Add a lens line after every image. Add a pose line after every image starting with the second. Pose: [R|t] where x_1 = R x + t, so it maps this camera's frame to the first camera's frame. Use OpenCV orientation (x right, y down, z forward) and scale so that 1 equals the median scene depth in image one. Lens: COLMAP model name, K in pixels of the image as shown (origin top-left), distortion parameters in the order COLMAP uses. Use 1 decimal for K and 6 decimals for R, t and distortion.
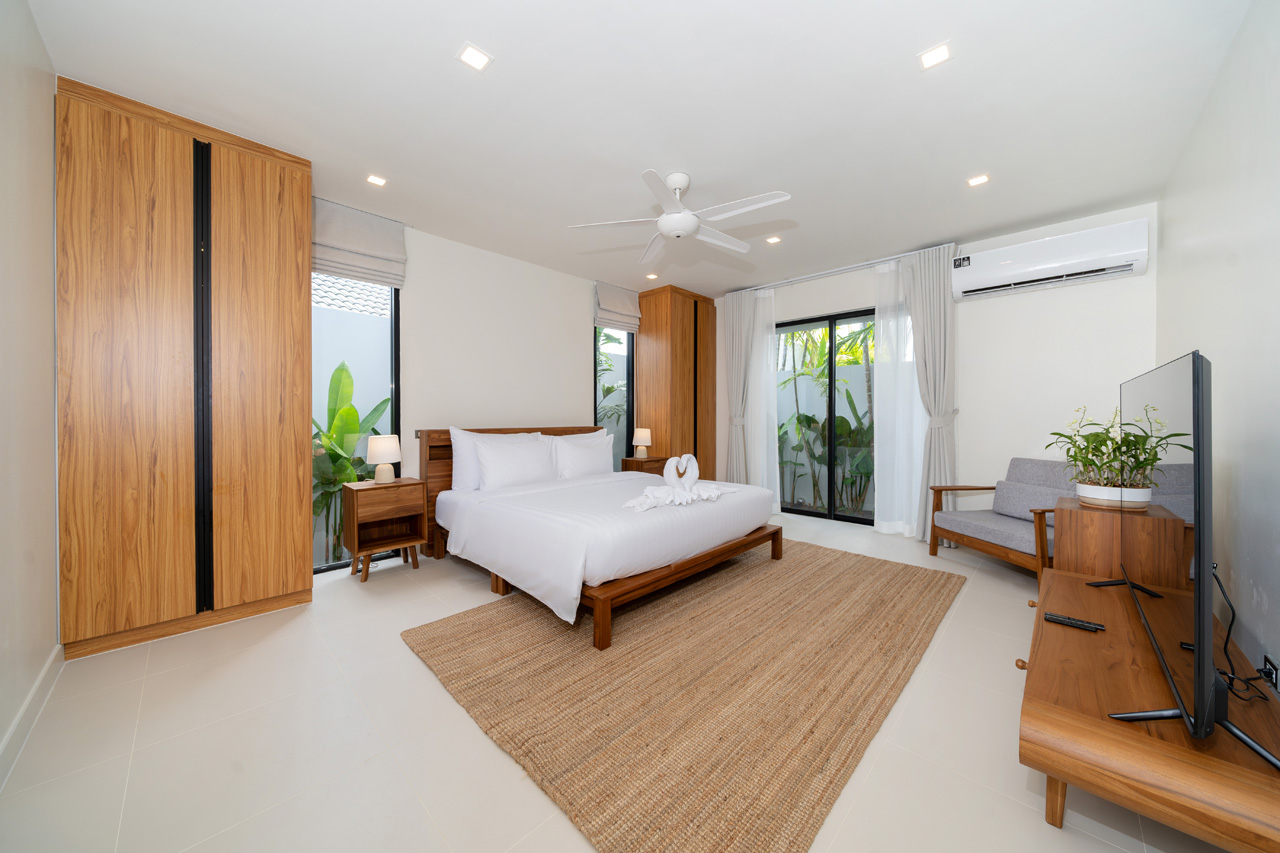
lens RADIAL K [[454.8, 0, 639.7], [0, 454.8, 417.4], [0, 0, 1]] dist [-0.001100, -0.000197]
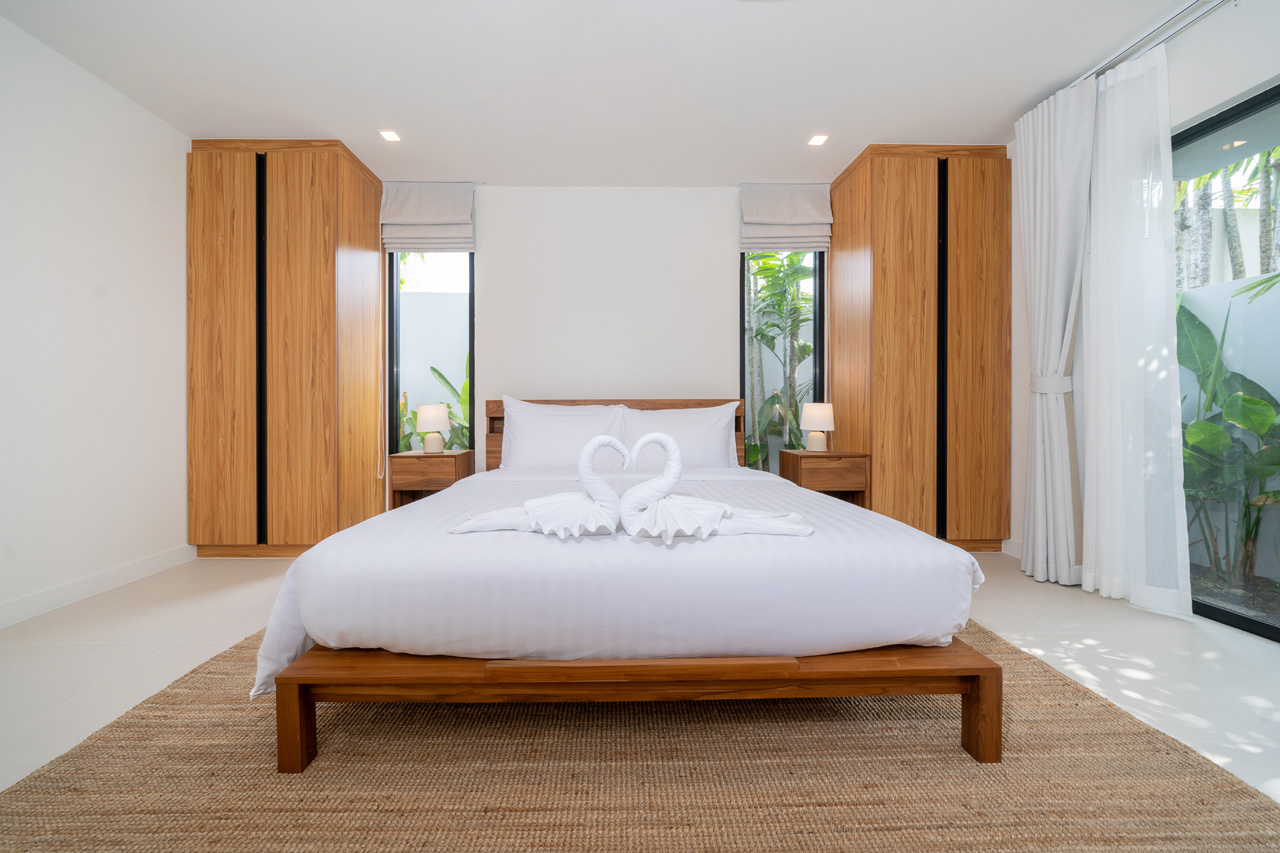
lens RADIAL K [[444.9, 0, 623.1], [0, 444.9, 411.3], [0, 0, 1]] dist [-0.002925, -0.000143]
pose [[0.691474, -0.004976, -0.722384, 0.495609], [-0.000334, 0.999974, -0.007207, 0.078029], [0.722401, 0.005224, 0.691454, 0.798816]]
